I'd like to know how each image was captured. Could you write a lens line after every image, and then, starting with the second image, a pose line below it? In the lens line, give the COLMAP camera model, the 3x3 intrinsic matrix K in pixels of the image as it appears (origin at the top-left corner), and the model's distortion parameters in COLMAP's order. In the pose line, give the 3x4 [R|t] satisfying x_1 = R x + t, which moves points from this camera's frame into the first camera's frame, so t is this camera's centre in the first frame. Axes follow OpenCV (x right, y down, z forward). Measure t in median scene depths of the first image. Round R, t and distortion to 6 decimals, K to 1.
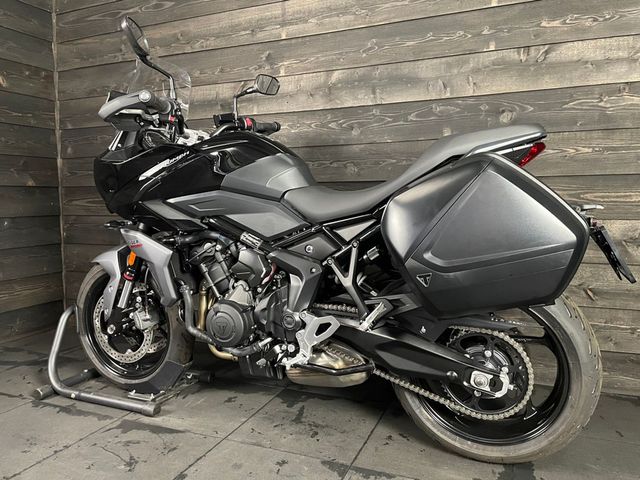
lens RADIAL K [[489.2, 0, 326.4], [0, 489.2, 234.9], [0, 0, 1]] dist [0.083517, -0.113701]
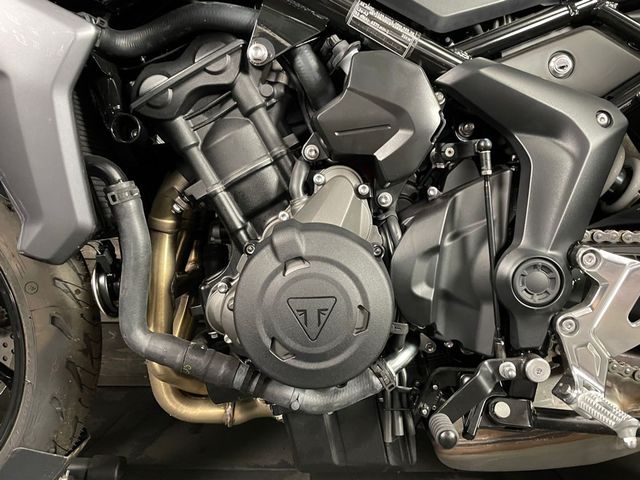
lens RADIAL K [[489.2, 0, 321.5], [0, 489.2, 241.7], [0, 0, 1]] dist [0.083517, -0.113701]
pose [[0.930220, 0.001528, 0.367000, -0.284643], [0.010456, 0.999475, -0.030664, 0.144907], [-0.366854, 0.032361, 0.929715, 0.693092]]
